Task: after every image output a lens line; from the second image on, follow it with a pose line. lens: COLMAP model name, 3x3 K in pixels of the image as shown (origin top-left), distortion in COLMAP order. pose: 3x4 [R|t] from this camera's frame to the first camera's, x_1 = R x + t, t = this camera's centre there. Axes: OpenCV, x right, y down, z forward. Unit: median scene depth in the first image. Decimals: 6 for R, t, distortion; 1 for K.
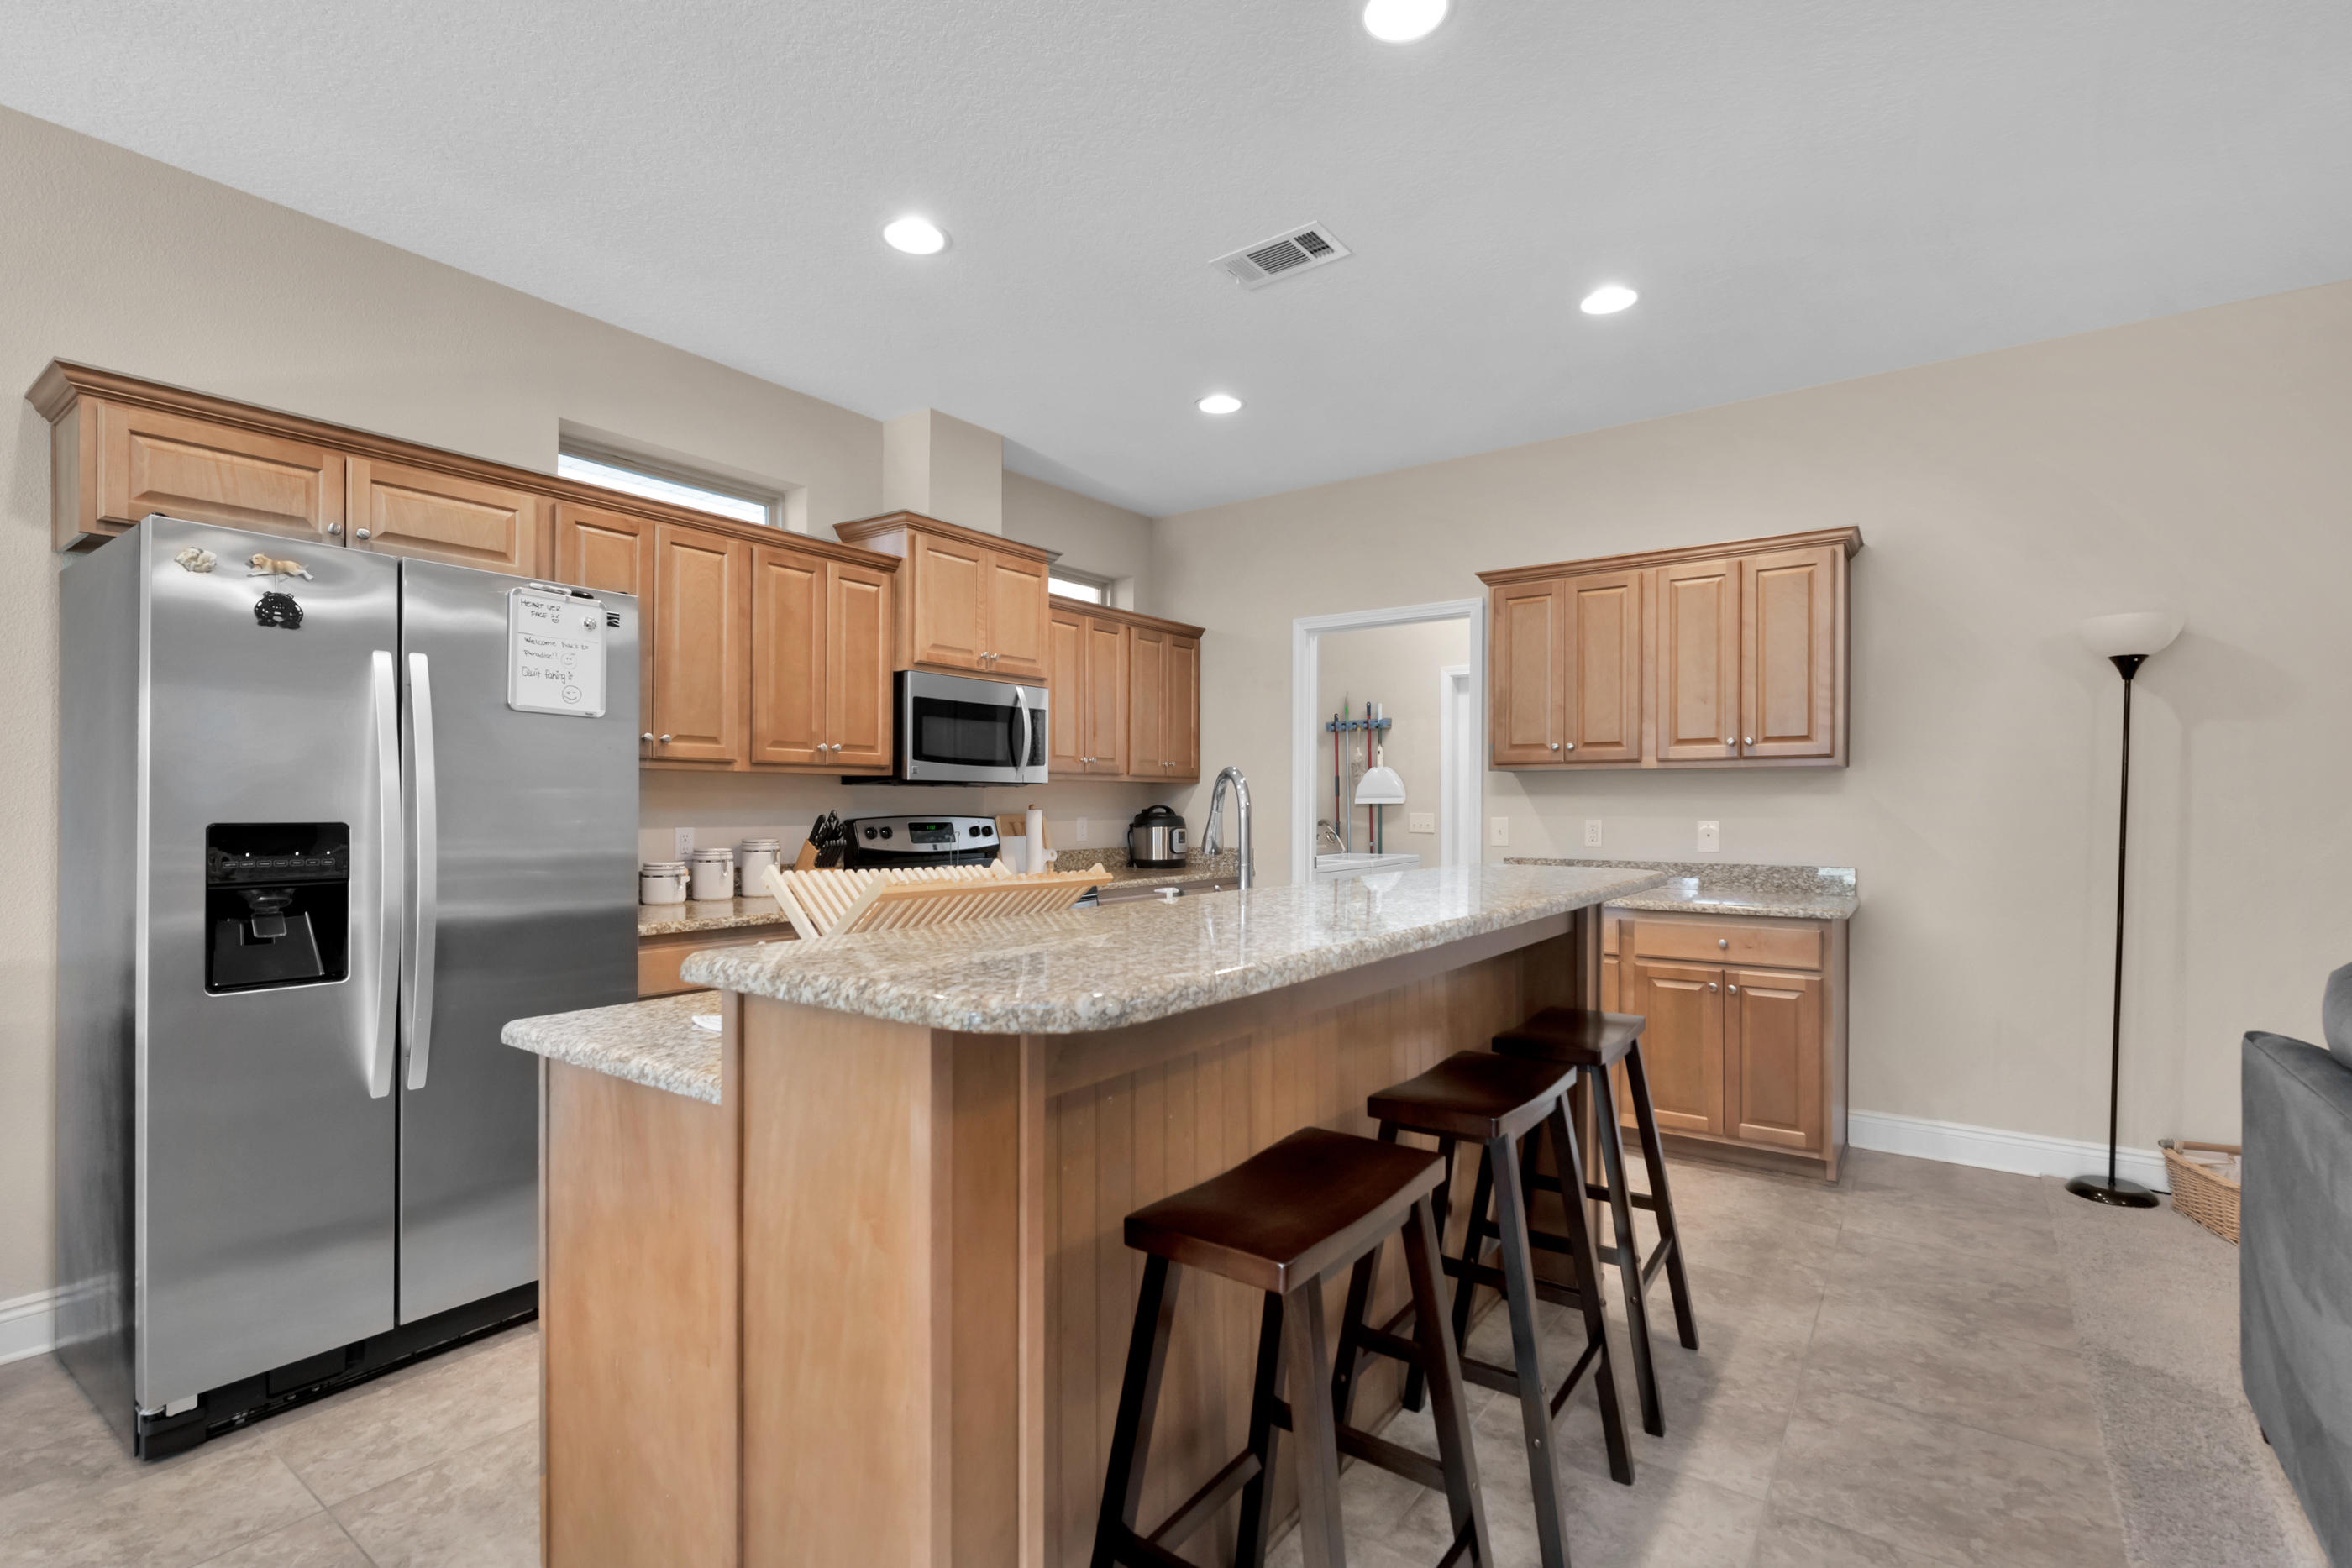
lens RADIAL K [[1086.4, 0, 1150.4], [0, 1086.4, 804.3], [0, 0, 1]] dist [0.002083, -0.000973]
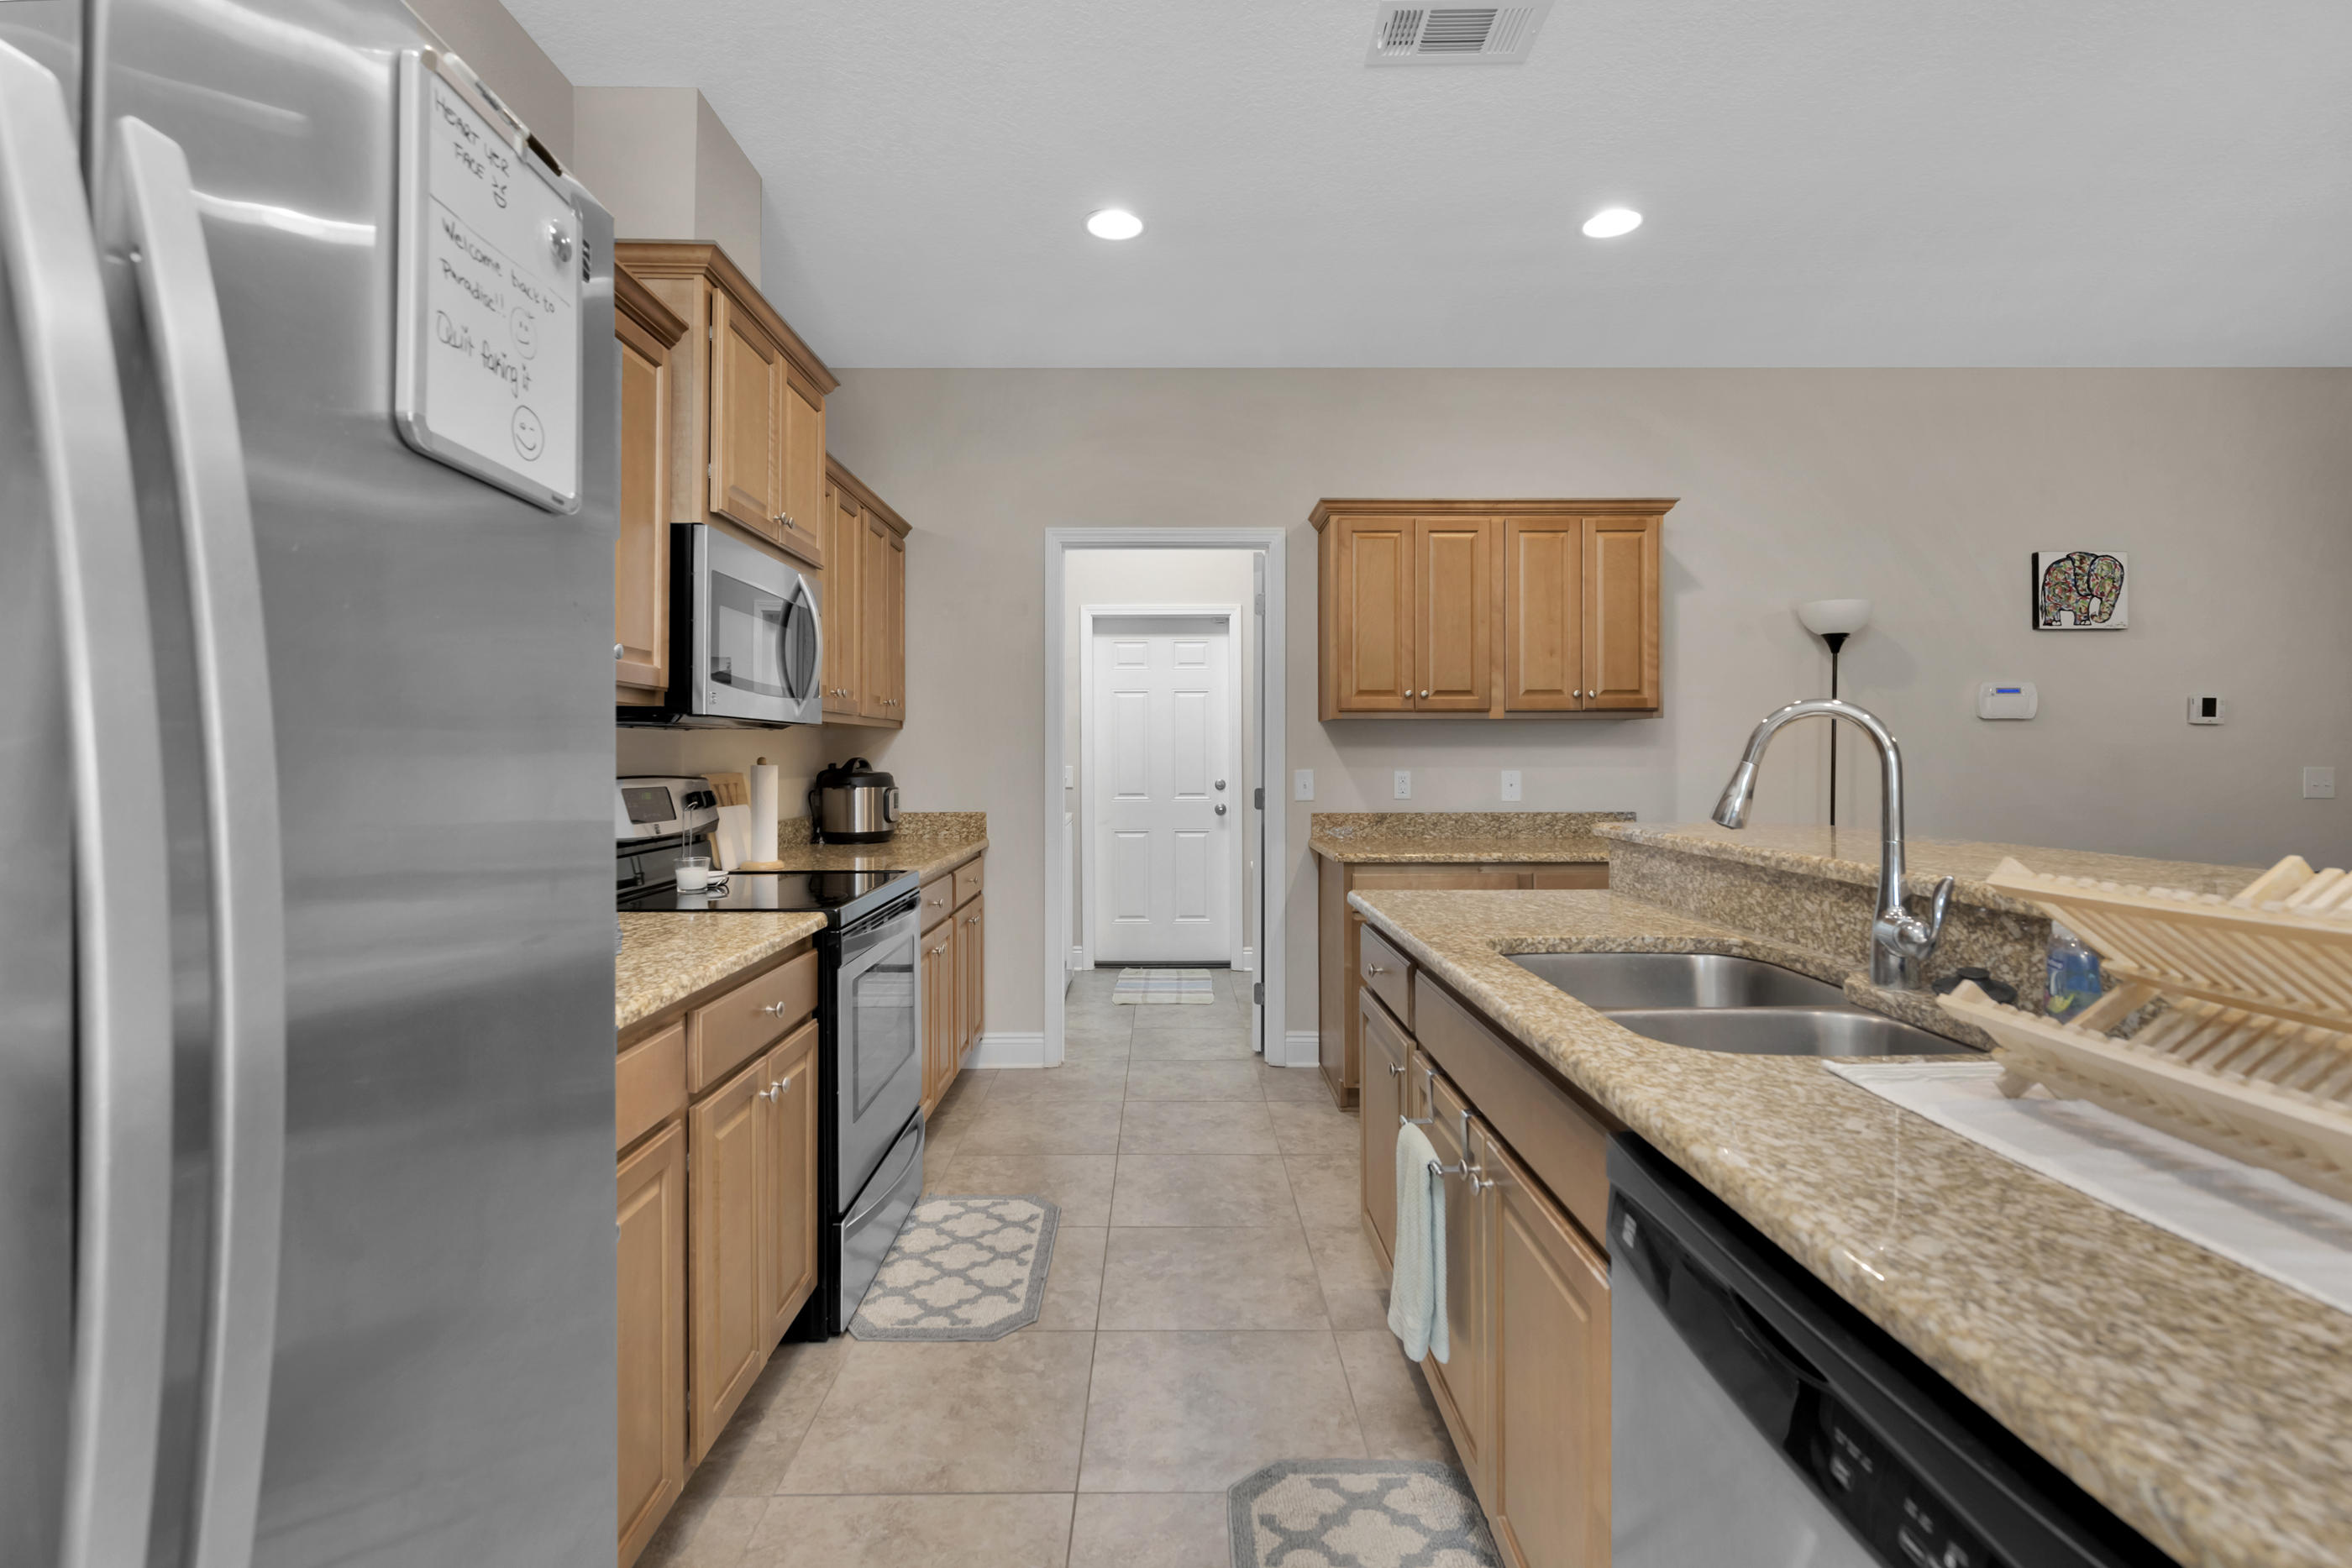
lens RADIAL K [[1086.4, 0, 1174.1], [0, 1086.4, 752.3], [0, 0, 1]] dist [0.002083, -0.000973]
pose [[0.796018, -0.000502, 0.605273, -0.340228], [0.003439, 0.999987, -0.003692, 0.000268], [-0.605263, 0.005020, 0.796010, 0.358049]]
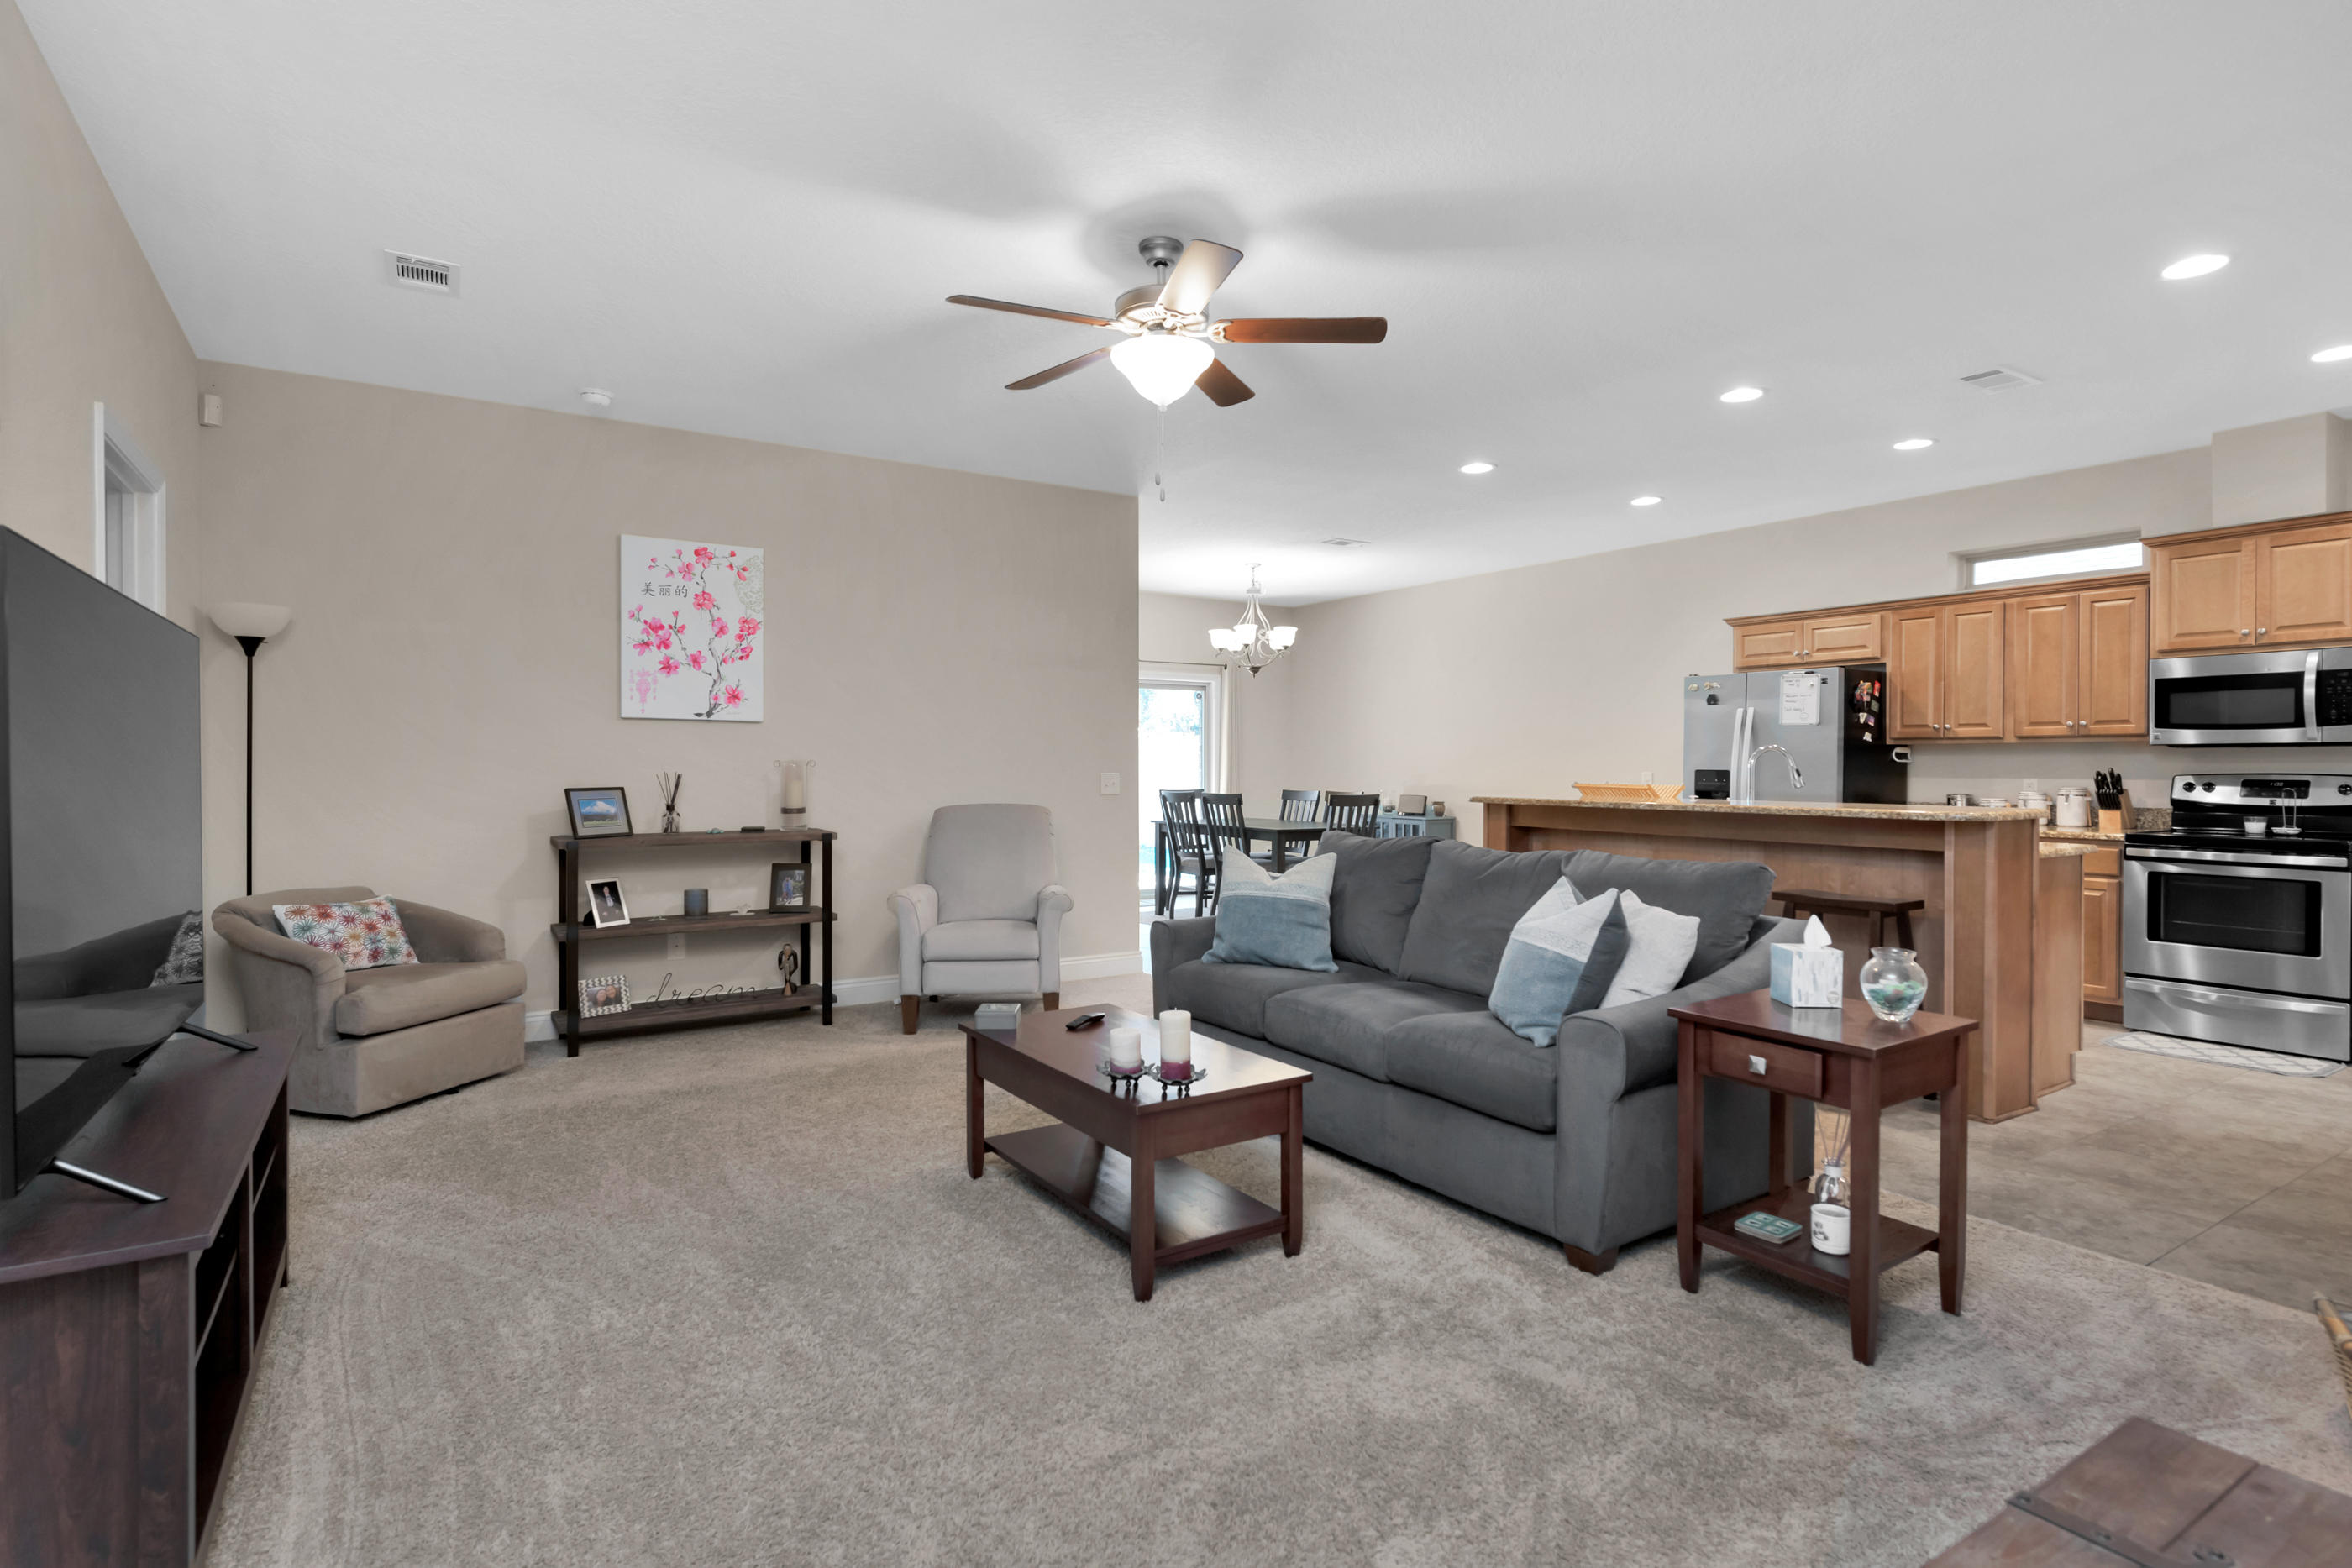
lens RADIAL K [[1181.6, 0, 1172.0], [0, 1181.6, 775.3], [0, 0, 1]] dist [0.010698, -0.001421]
pose [[-0.364027, 0.008910, -0.931346, 1.391840], [0.001684, 0.999959, 0.008908, -0.000099], [0.931387, 0.001675, -0.364027, 0.395531]]
